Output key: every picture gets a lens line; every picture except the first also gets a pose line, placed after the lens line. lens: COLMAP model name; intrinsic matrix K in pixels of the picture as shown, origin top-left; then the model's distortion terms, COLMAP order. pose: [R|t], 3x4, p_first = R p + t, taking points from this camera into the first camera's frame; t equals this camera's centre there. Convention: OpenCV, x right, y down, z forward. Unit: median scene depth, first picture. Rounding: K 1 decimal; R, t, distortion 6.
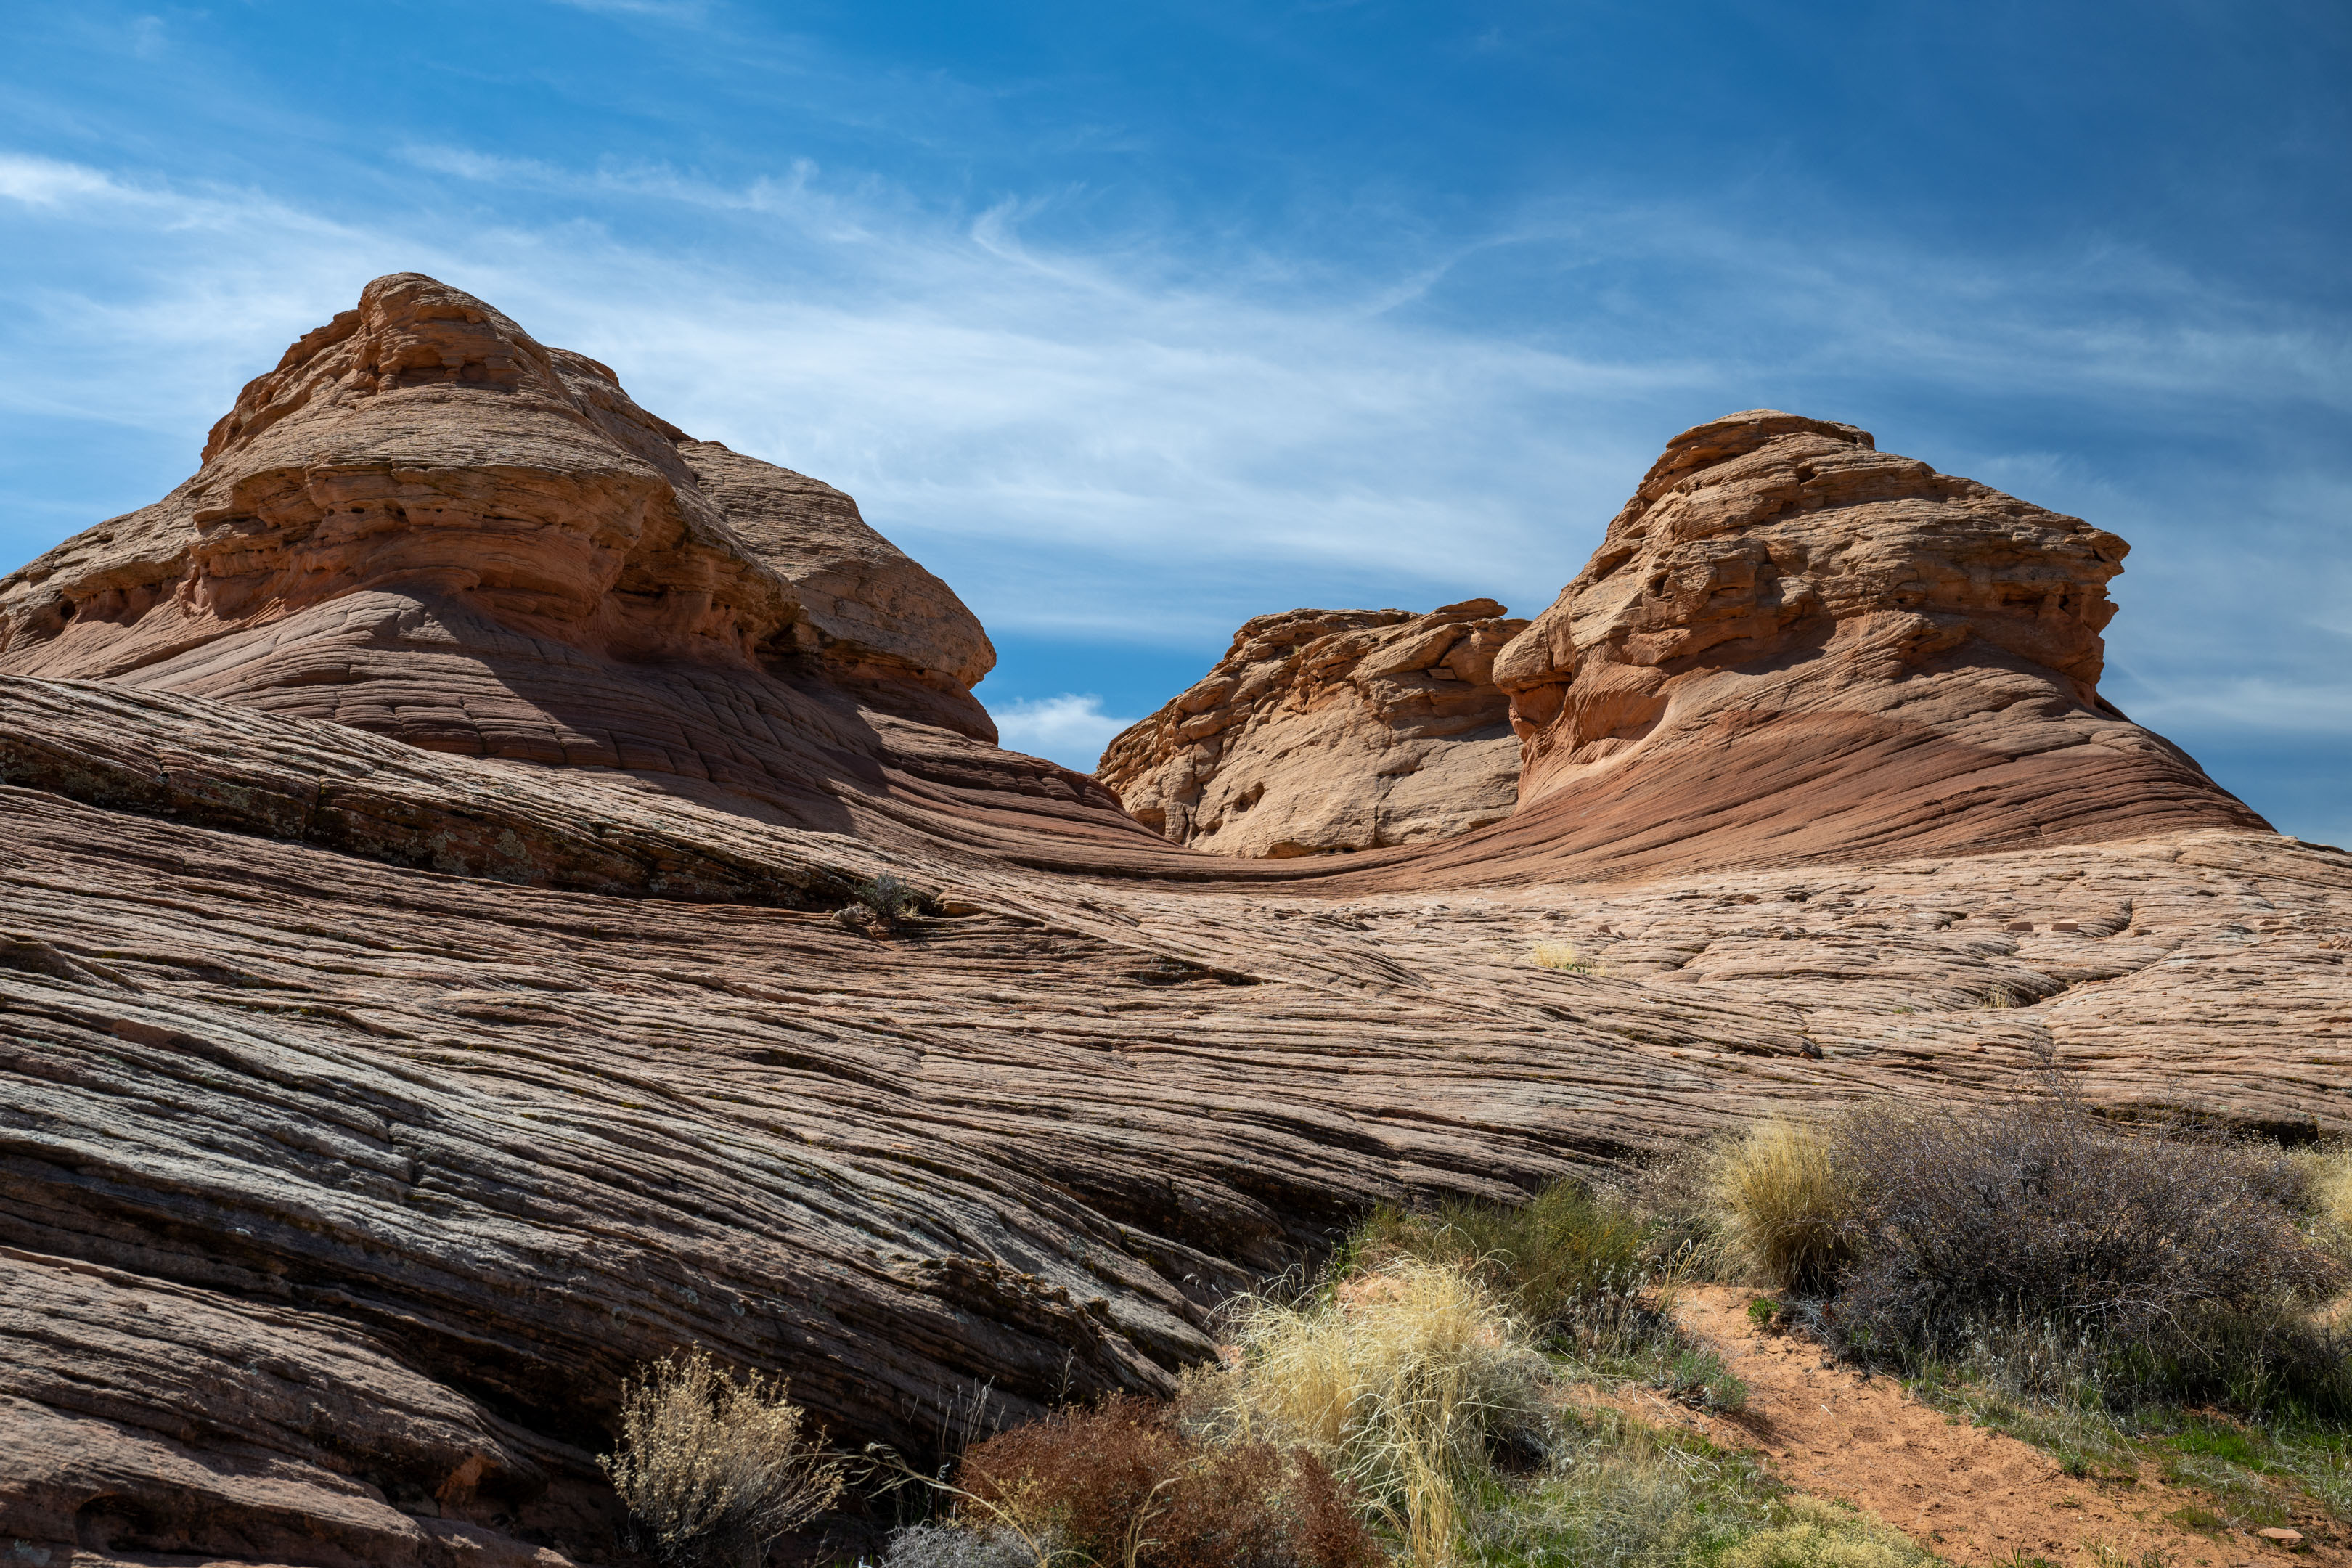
lens RADIAL K [[2639.7, 0, 1176.0], [0, 2639.7, 784.0], [0, 0, 1]] dist [-0.010715, 0.002128]
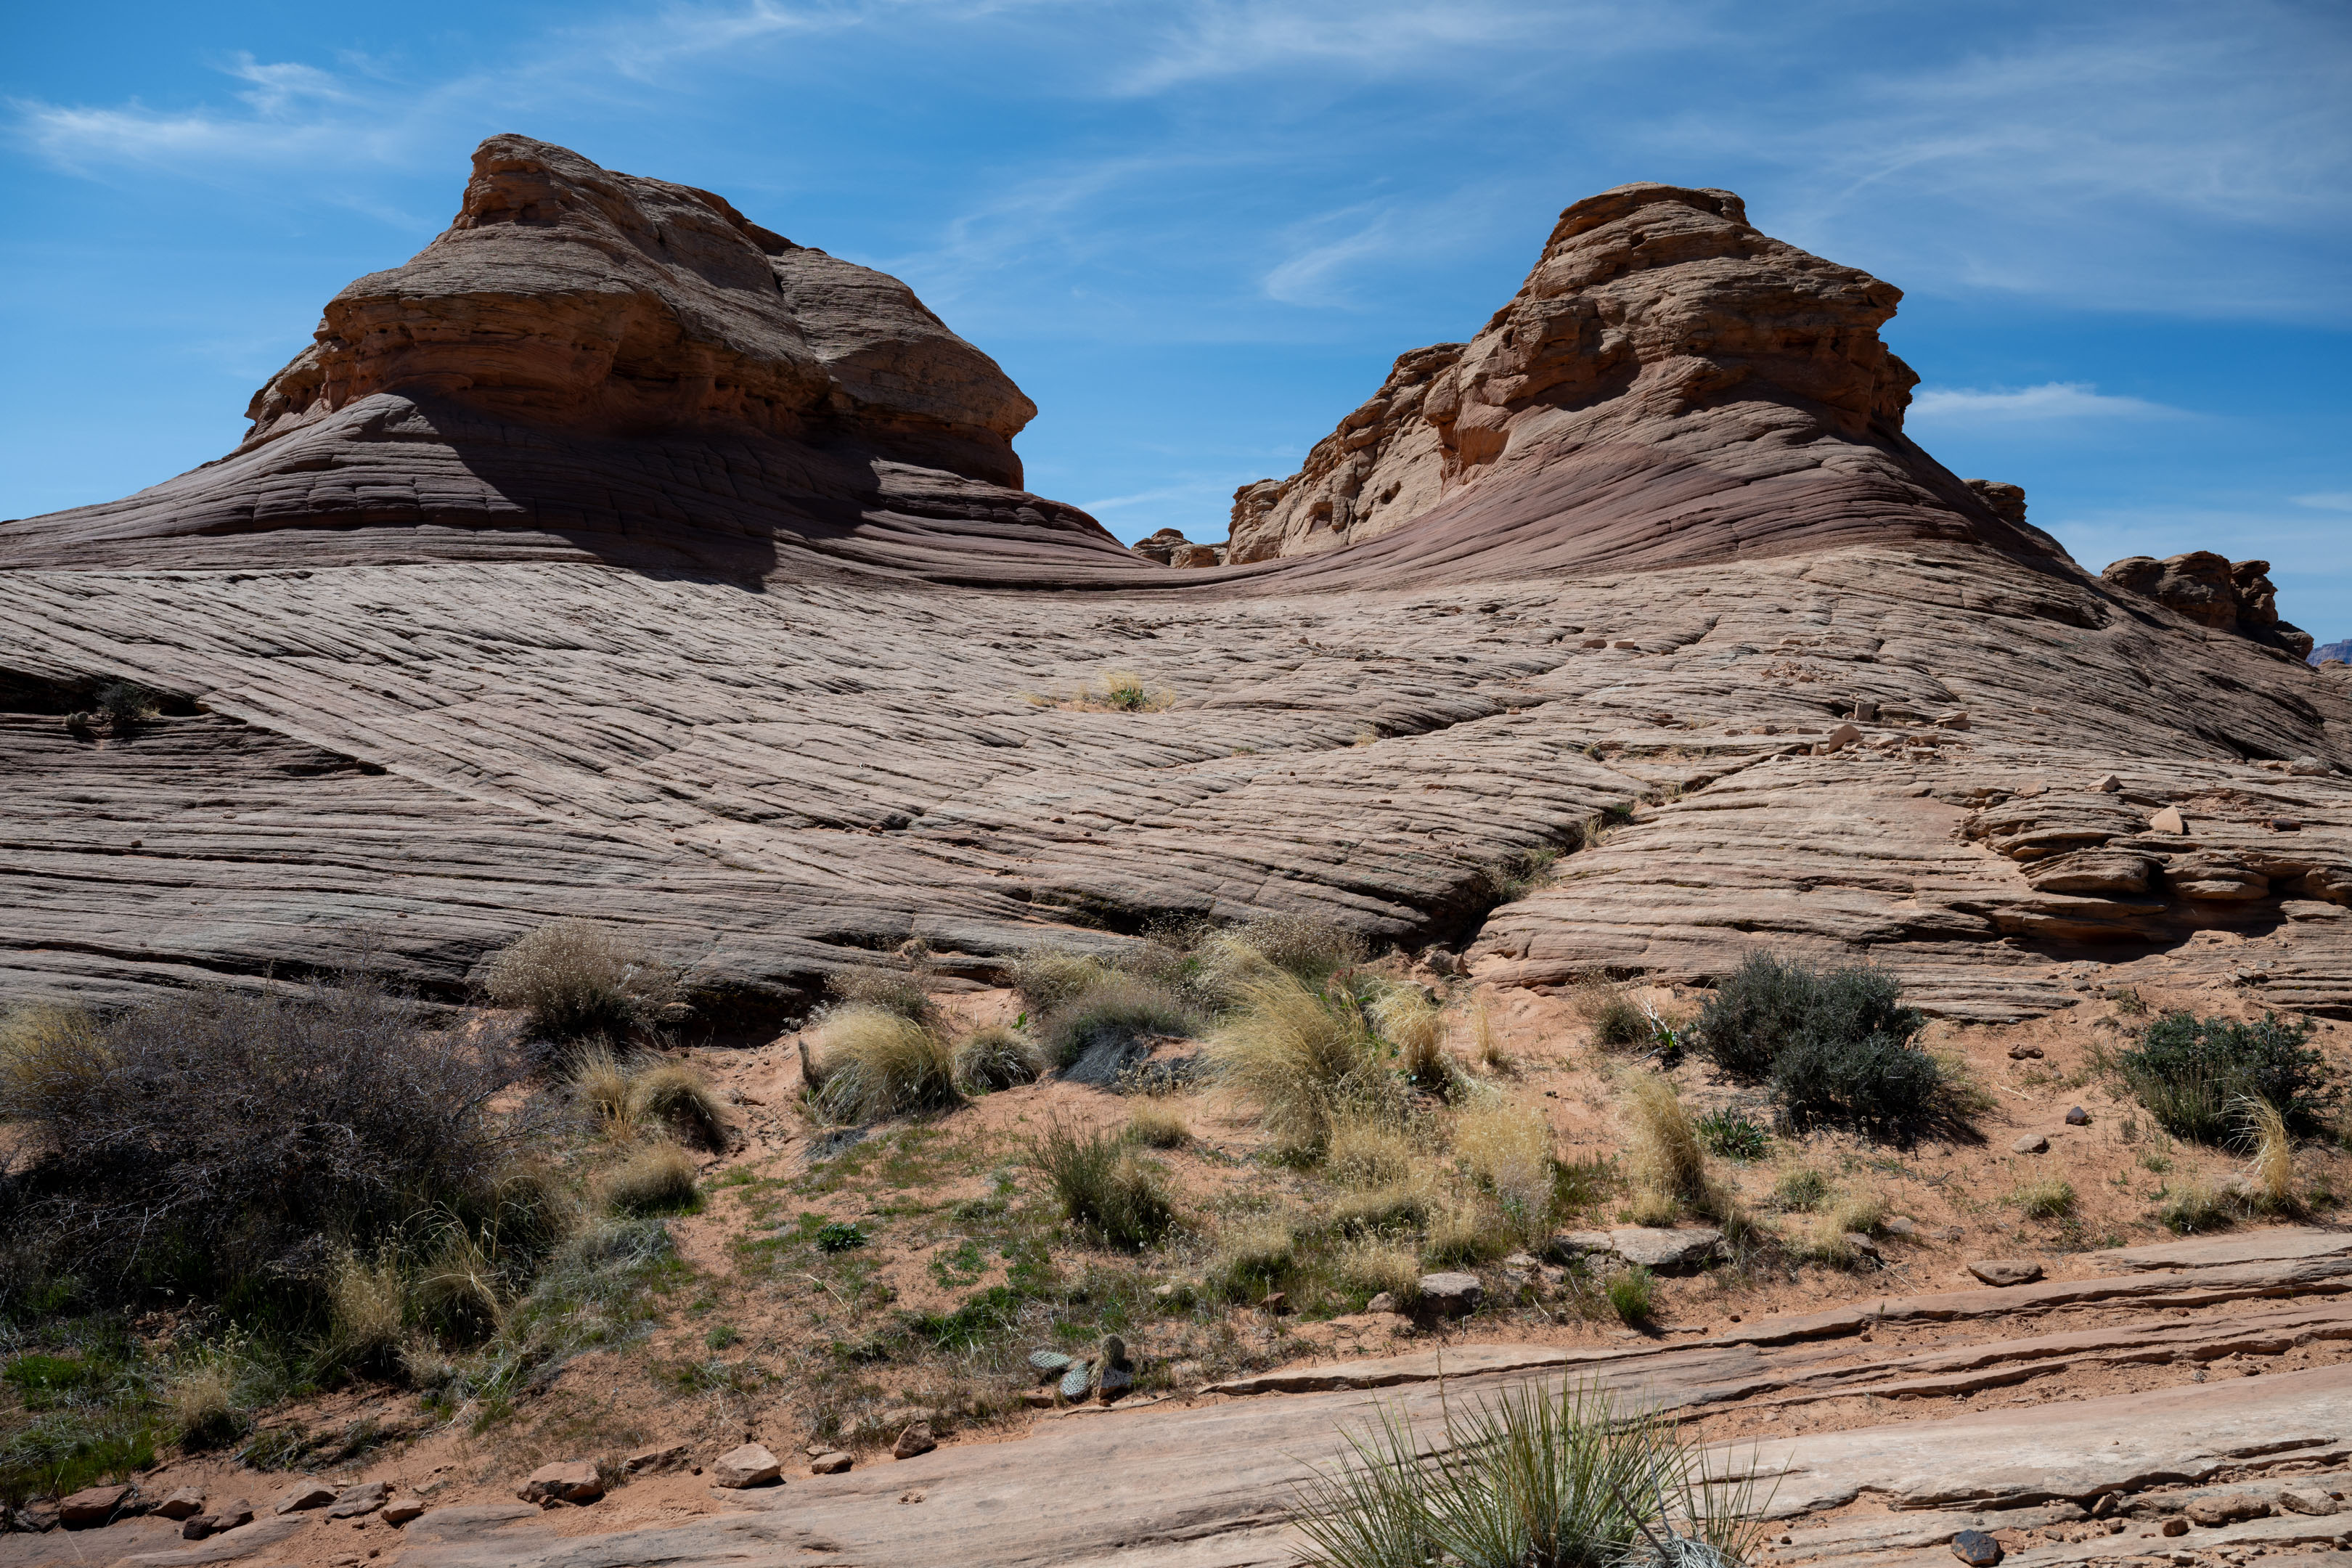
lens RADIAL K [[1912.7, 0, 1176.0], [0, 1912.7, 784.0], [0, 0, 1]] dist [-0.003291, 0.001651]
pose [[0.983524, 0.006805, -0.180652, 0.199474], [0.023122, 0.986348, 0.163040, -0.020154], [0.179295, -0.164531, 0.969940, 0.075155]]
